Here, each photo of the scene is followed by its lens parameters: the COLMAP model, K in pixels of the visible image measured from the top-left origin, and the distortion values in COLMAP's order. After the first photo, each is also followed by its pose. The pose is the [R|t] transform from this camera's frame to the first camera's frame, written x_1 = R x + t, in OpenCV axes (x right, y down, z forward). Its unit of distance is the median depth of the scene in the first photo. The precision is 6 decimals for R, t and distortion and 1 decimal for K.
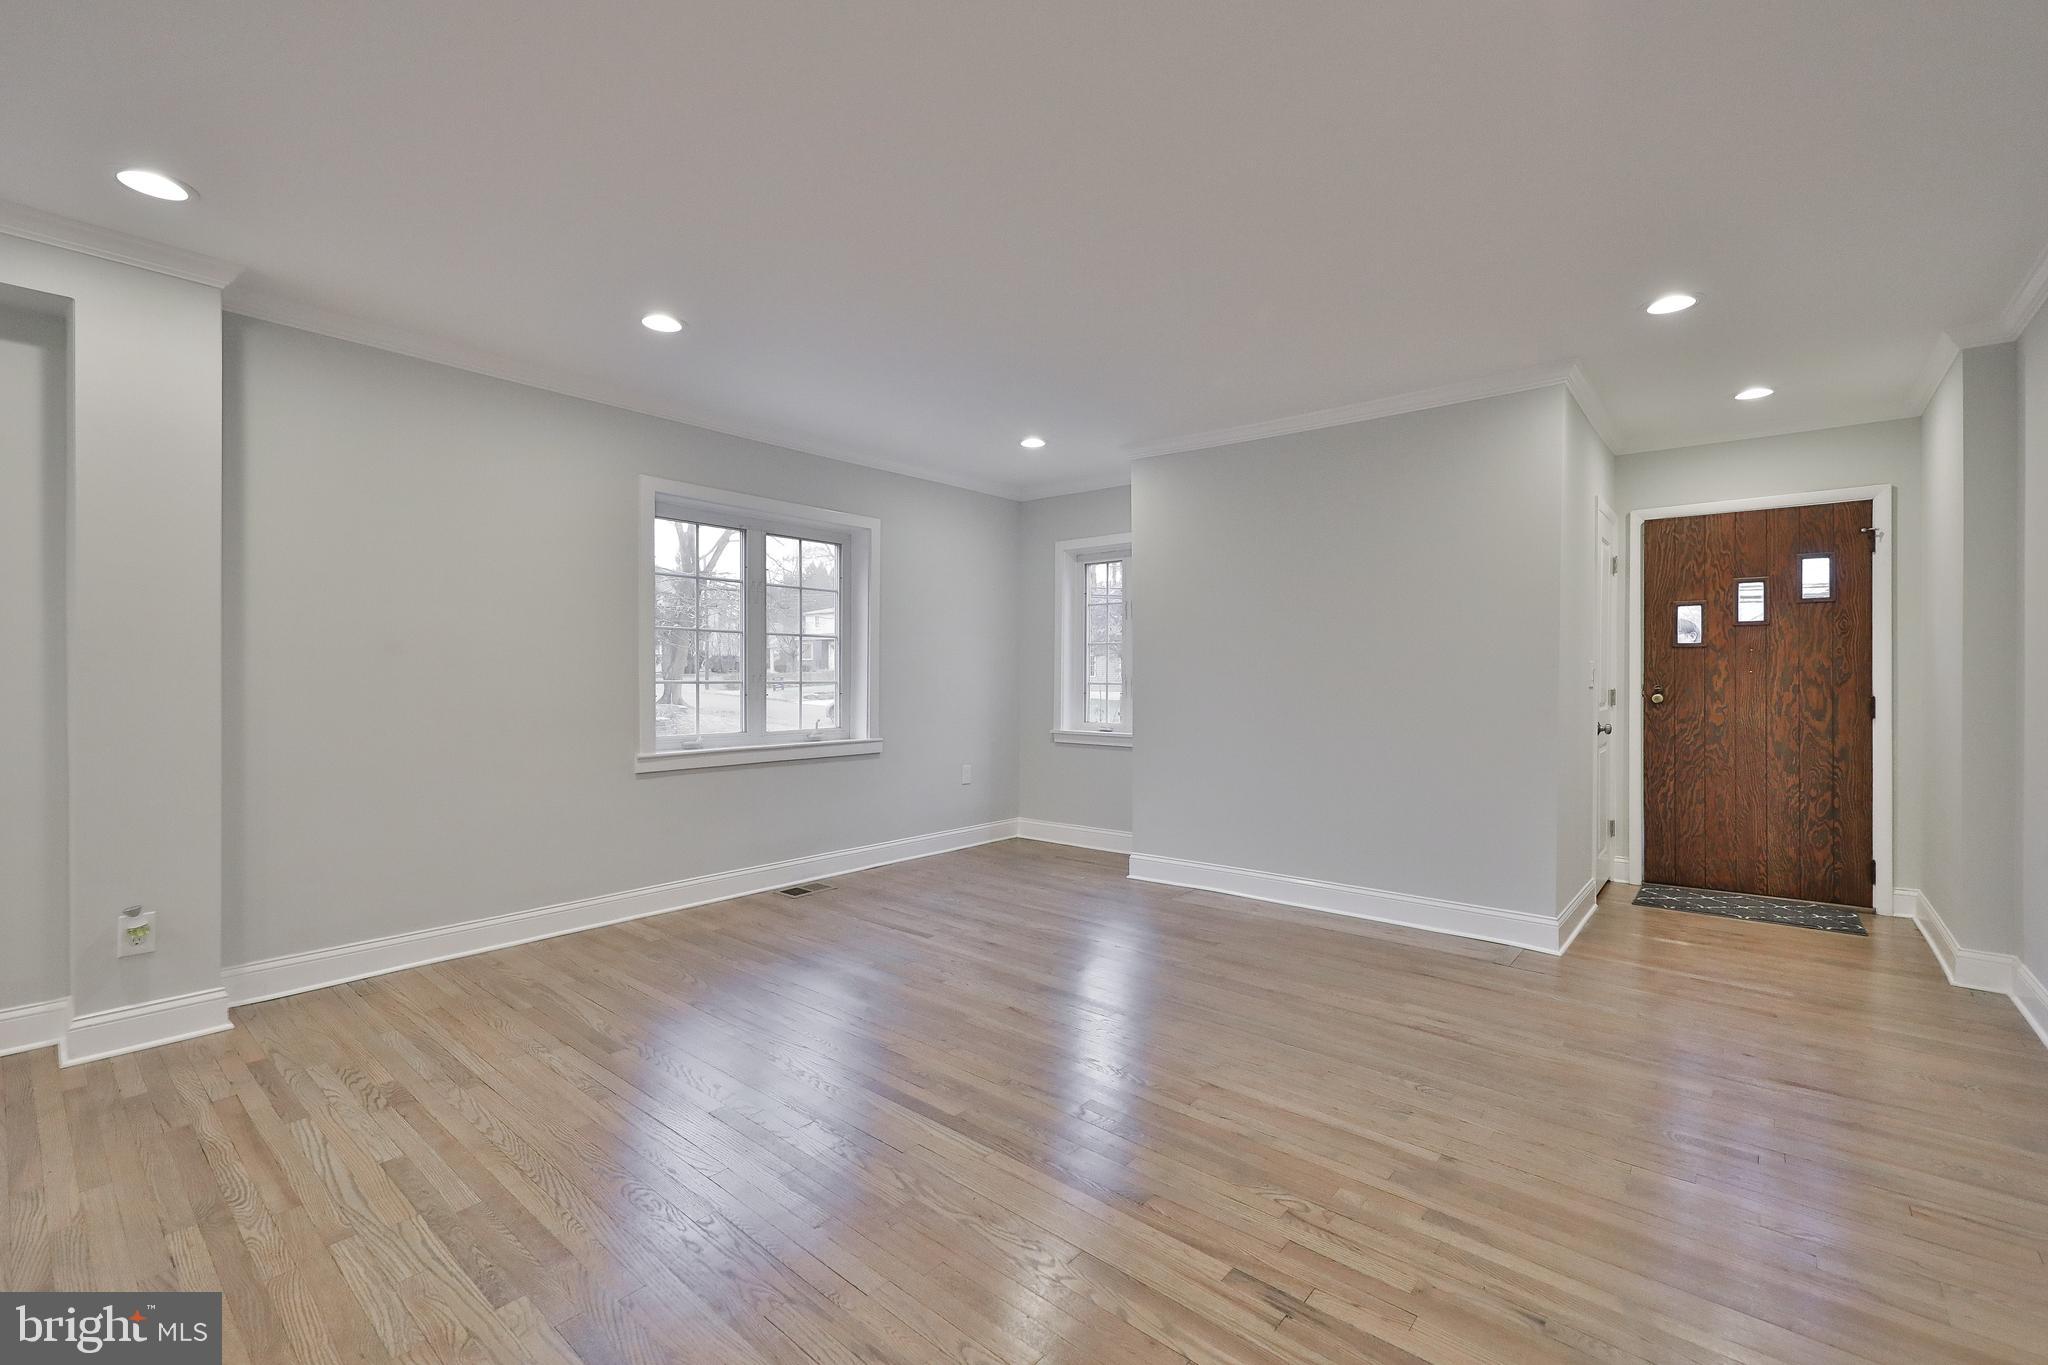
lens RADIAL K [[849.5, 0, 1049.0], [0, 849.5, 668.3], [0, 0, 1]] dist [0.004152, -0.001406]
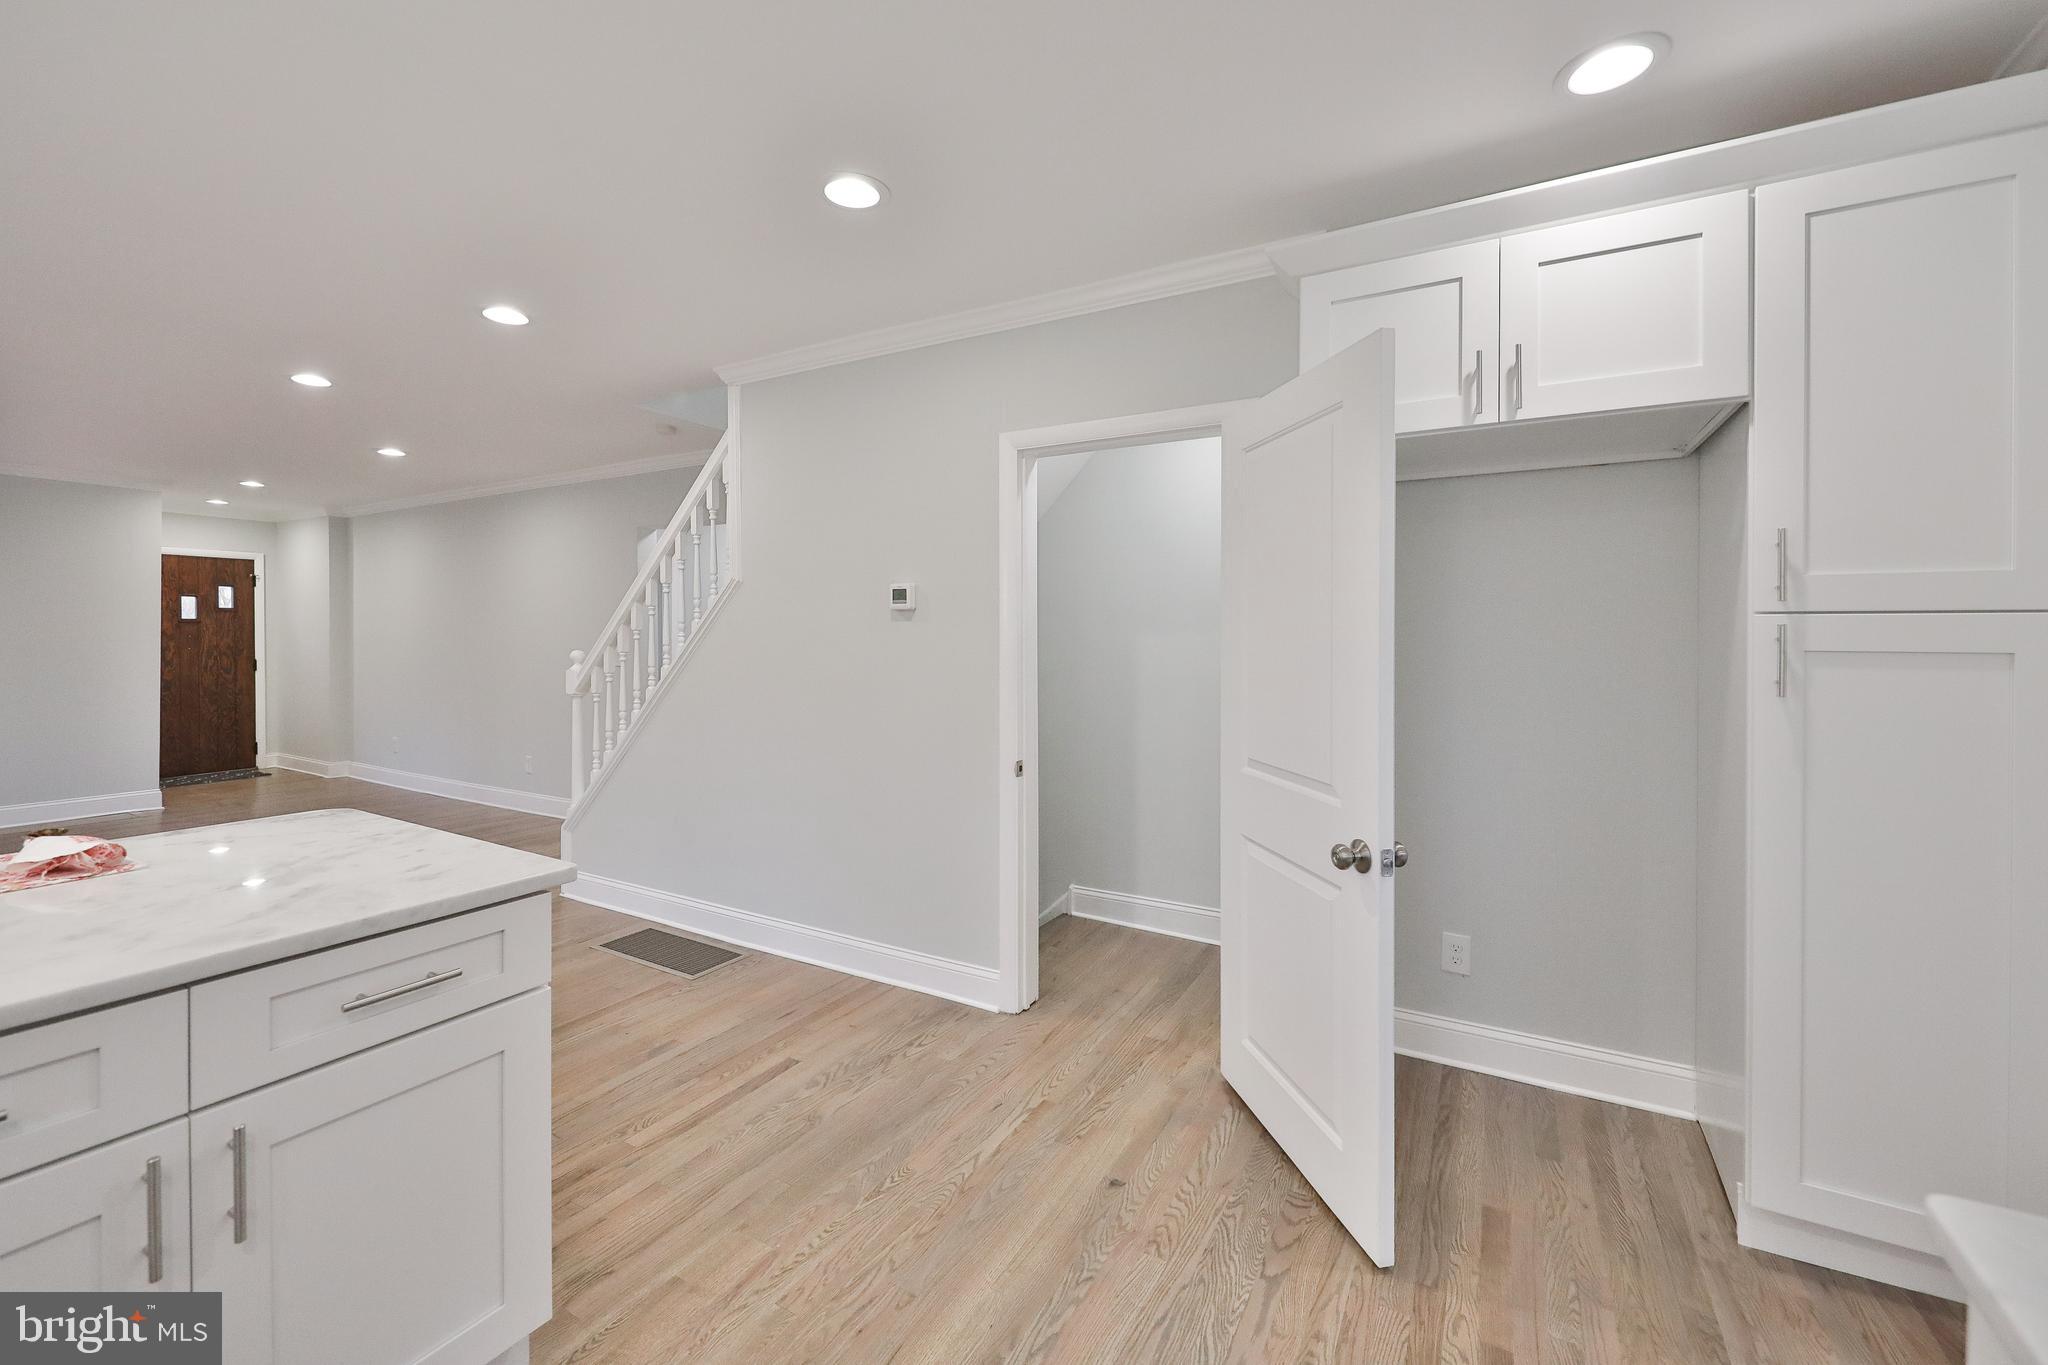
lens RADIAL K [[844.7, 0, 1012.4], [0, 844.7, 637.5], [0, 0, 1]] dist [0.001284, 0.000183]
pose [[-0.168011, -0.003236, 0.985780, -1.273971], [-0.003506, 0.999990, 0.002685, -0.030971], [-0.985779, -0.003005, -0.168021, -0.405709]]
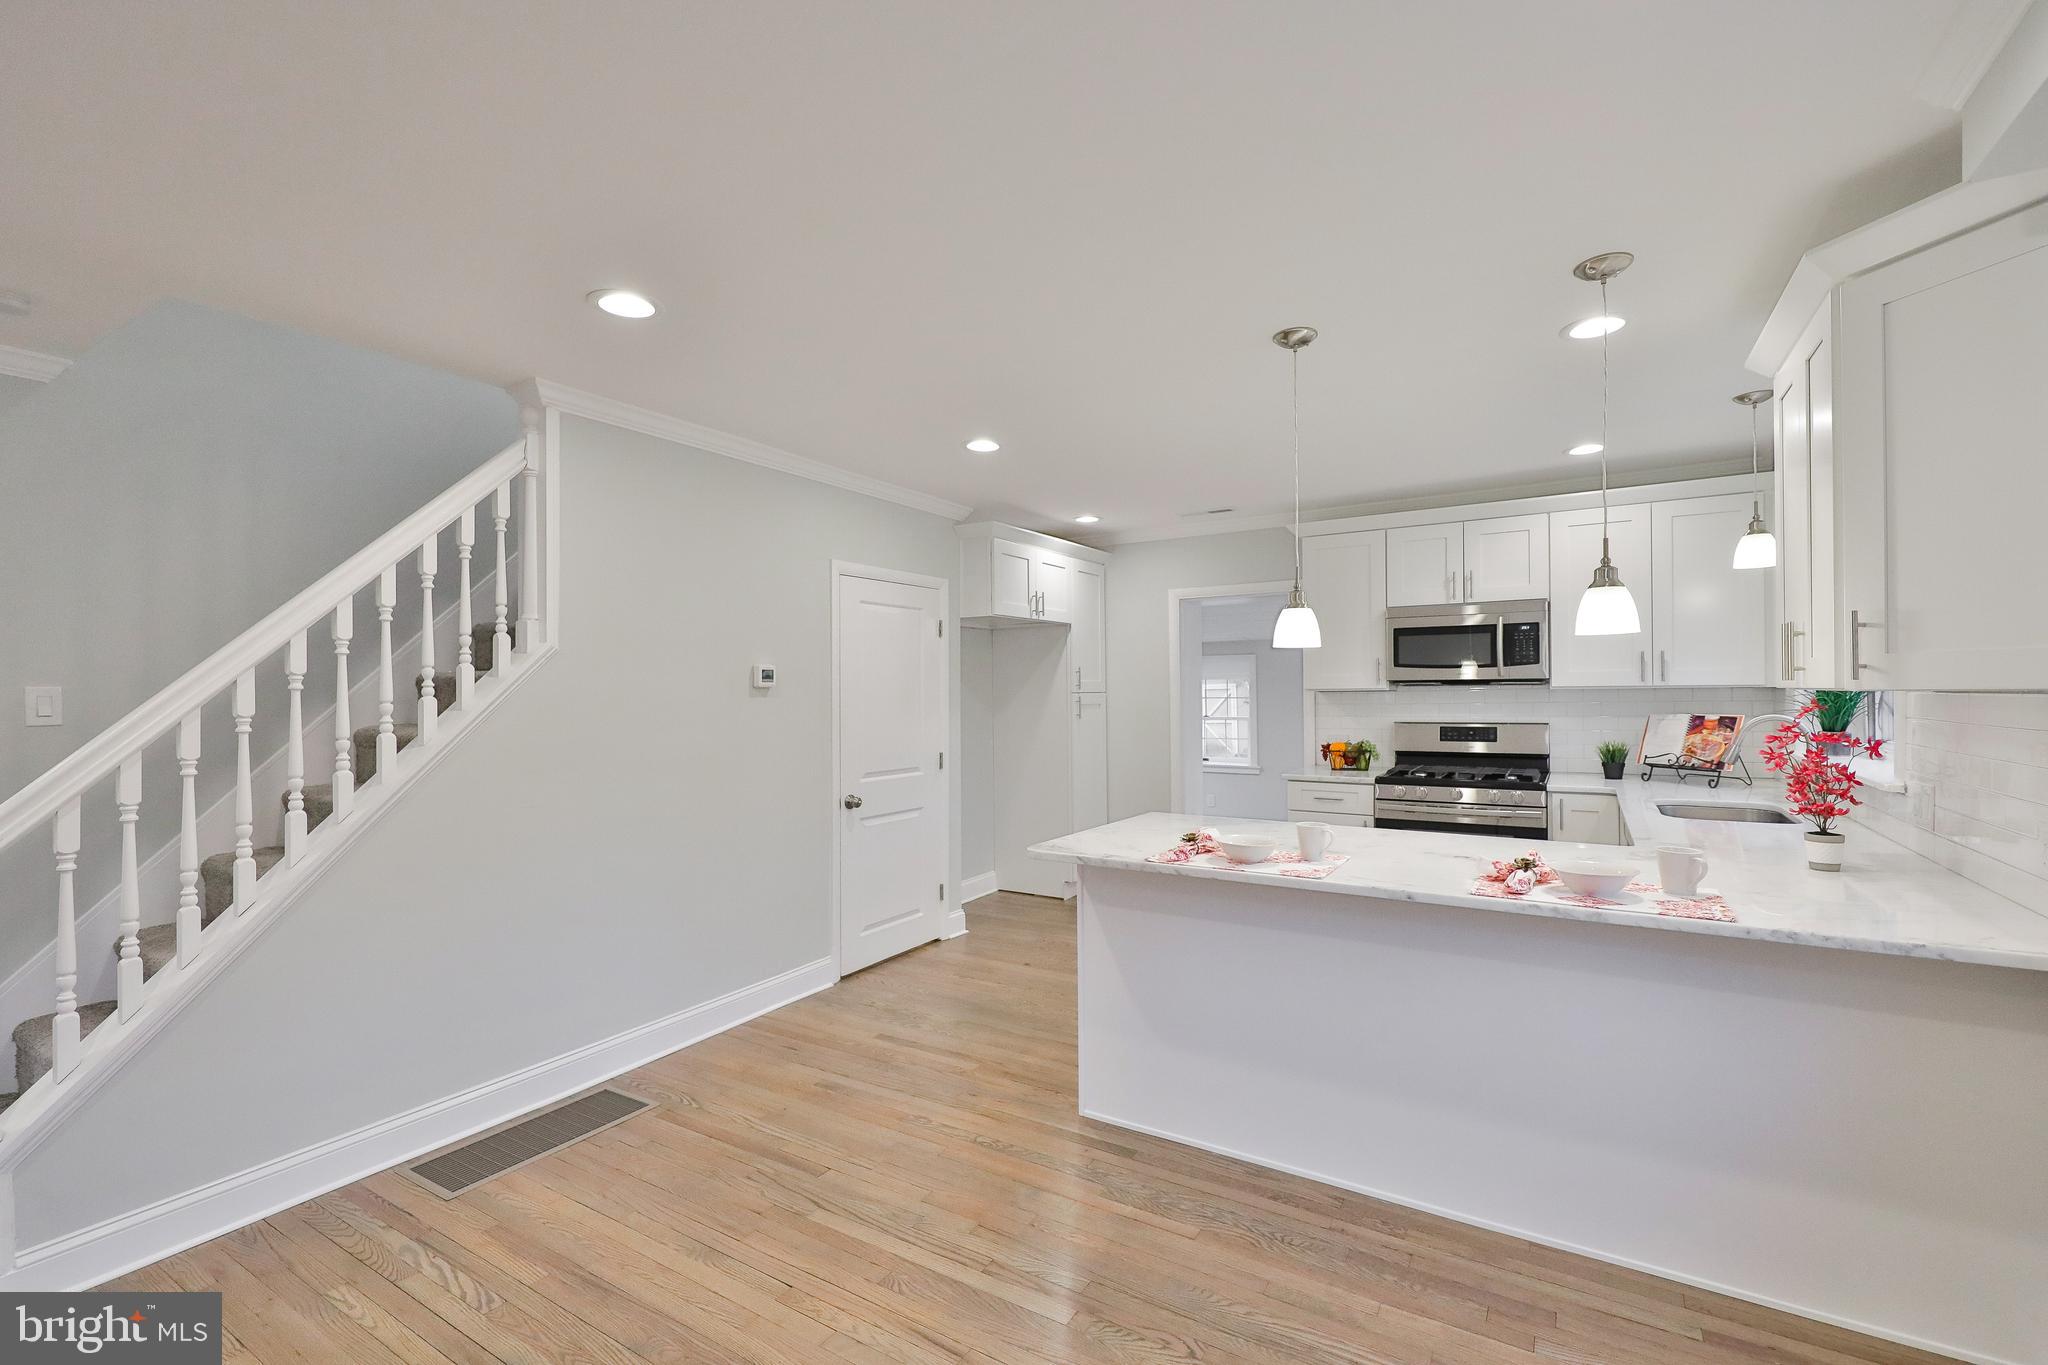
lens RADIAL K [[849.5, 0, 1082.9], [0, 849.5, 681.5], [0, 0, 1]] dist [0.004152, -0.001406]
pose [[-0.984169, 0.007979, -0.177054, -0.661804], [0.010035, 0.999892, -0.010720, -0.048003], [0.176949, -0.012327, -0.984143, 0.529951]]
